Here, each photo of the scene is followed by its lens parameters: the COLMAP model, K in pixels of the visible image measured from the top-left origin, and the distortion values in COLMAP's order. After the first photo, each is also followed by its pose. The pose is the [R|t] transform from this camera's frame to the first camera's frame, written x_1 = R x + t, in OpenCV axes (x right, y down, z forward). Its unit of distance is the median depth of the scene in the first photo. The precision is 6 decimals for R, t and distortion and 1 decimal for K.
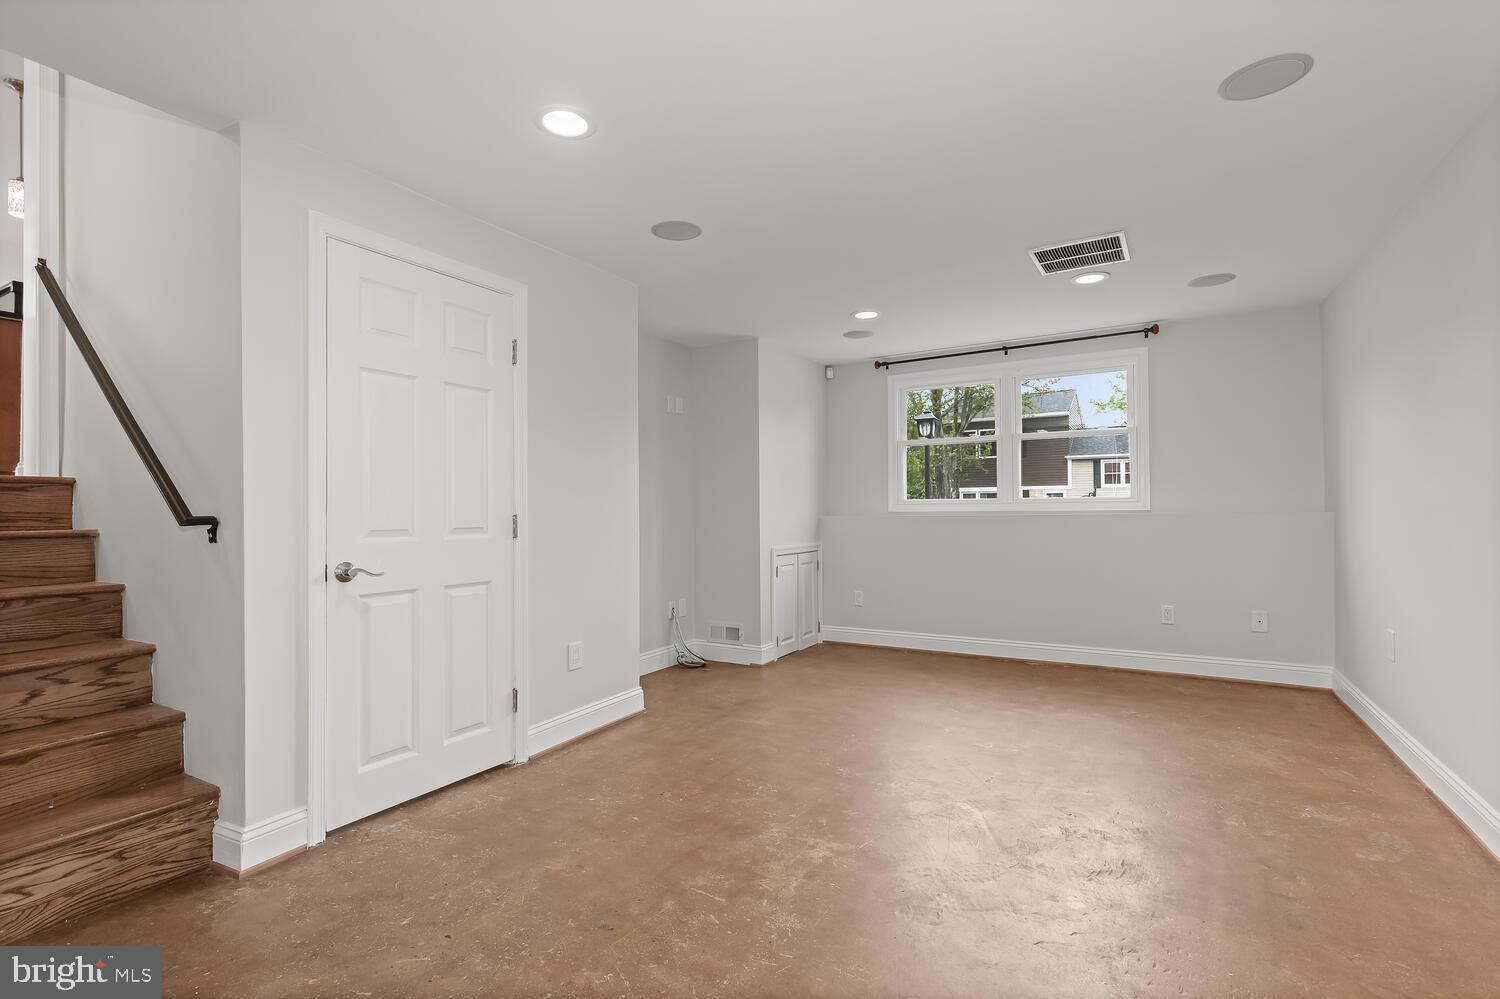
lens RADIAL K [[698.1, 0, 750.2], [0, 698.1, 505.4], [0, 0, 1]] dist [0.002224, -0.000037]
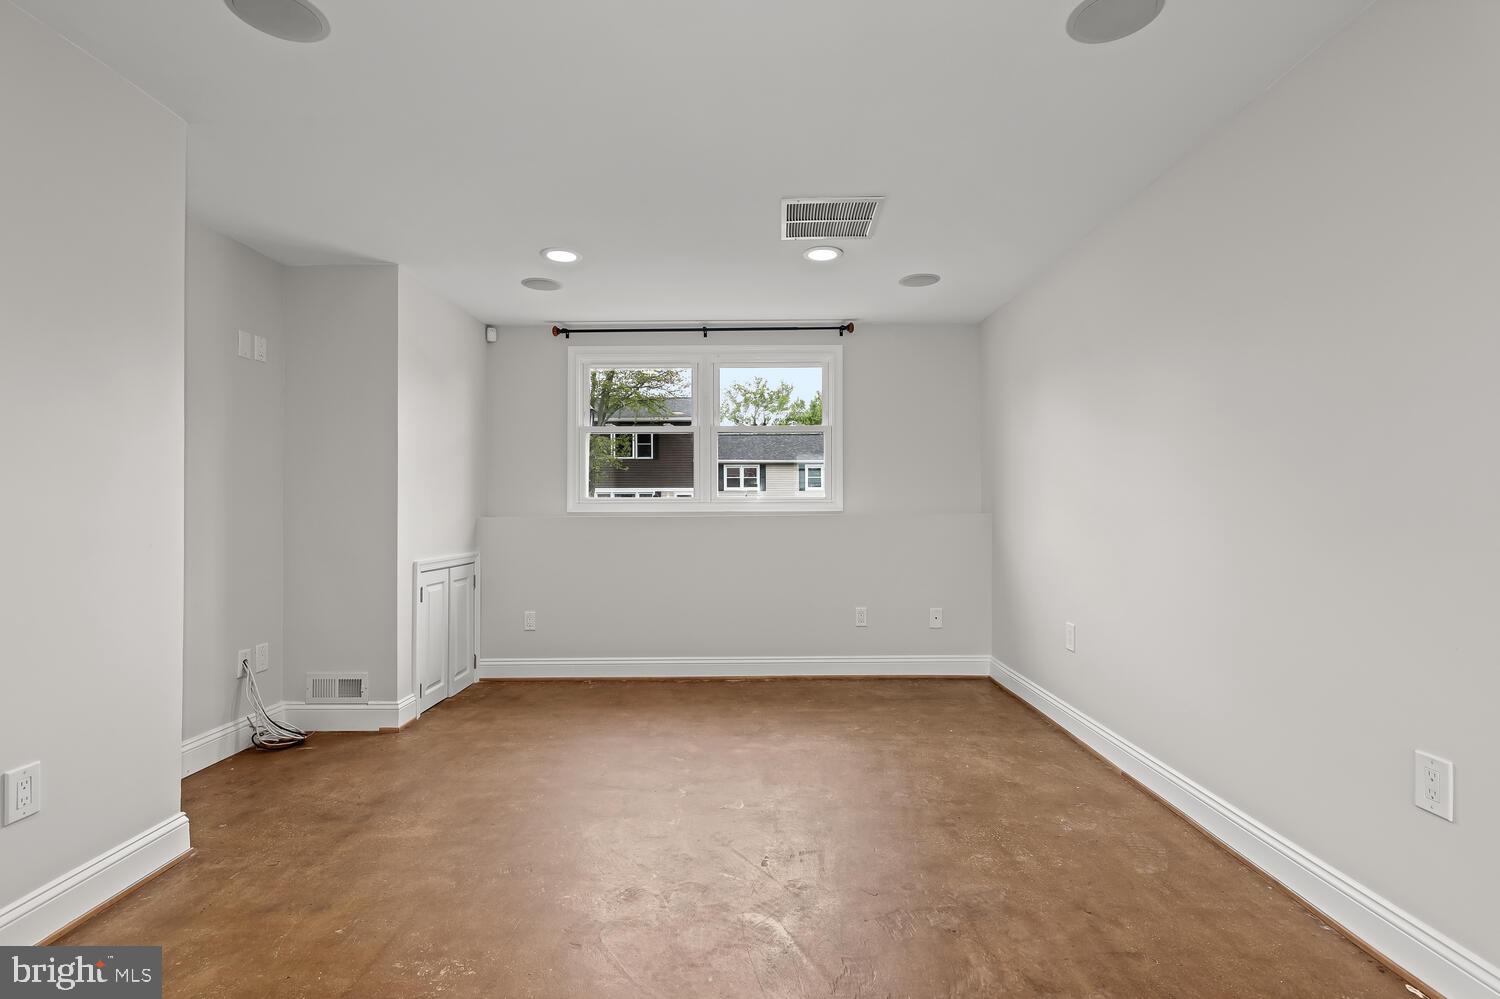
lens RADIAL K [[714.4, 0, 760.8], [0, 714.4, 502.1], [0, 0, 1]] dist [0.001674, 0.000137]
pose [[0.861643, 0.010605, 0.507404, -0.038002], [-0.007668, 0.999940, -0.007877, 0.002735], [-0.507457, 0.002897, 0.861672, 0.194557]]
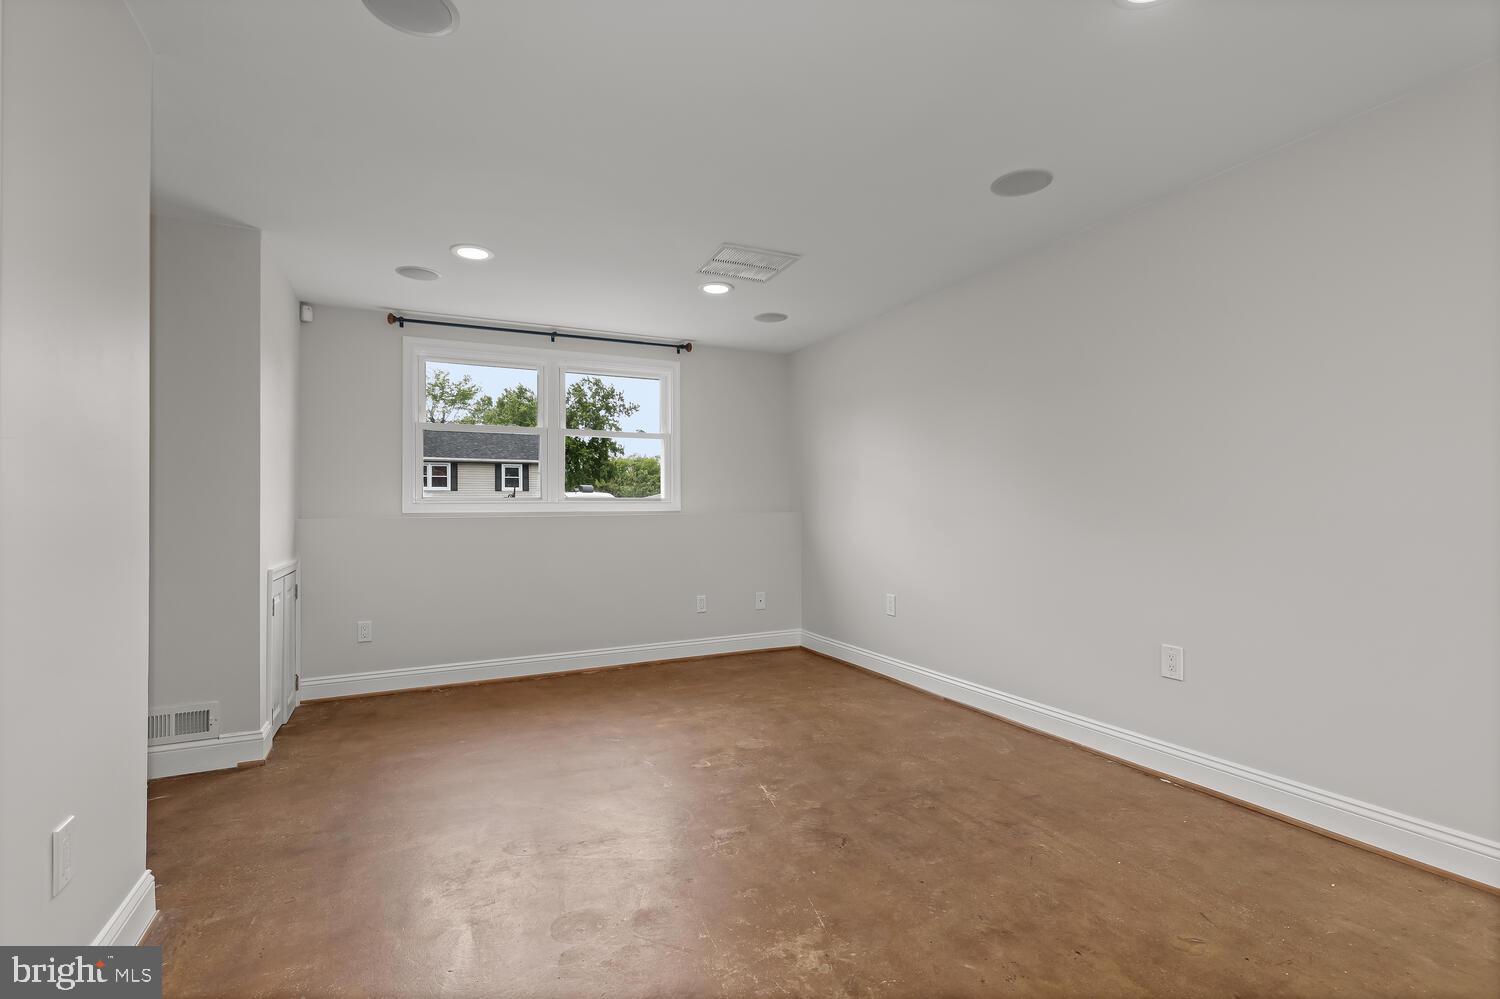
lens RADIAL K [[690.0, 0, 774.2], [0, 690.0, 502.5], [0, 0, 1]] dist [0.001846, 0.000073]
pose [[0.540960, 0.011526, 0.840970, -0.262146], [-0.003840, 0.999930, -0.011235, 0.005420], [-0.841040, 0.002848, 0.540966, 0.294230]]
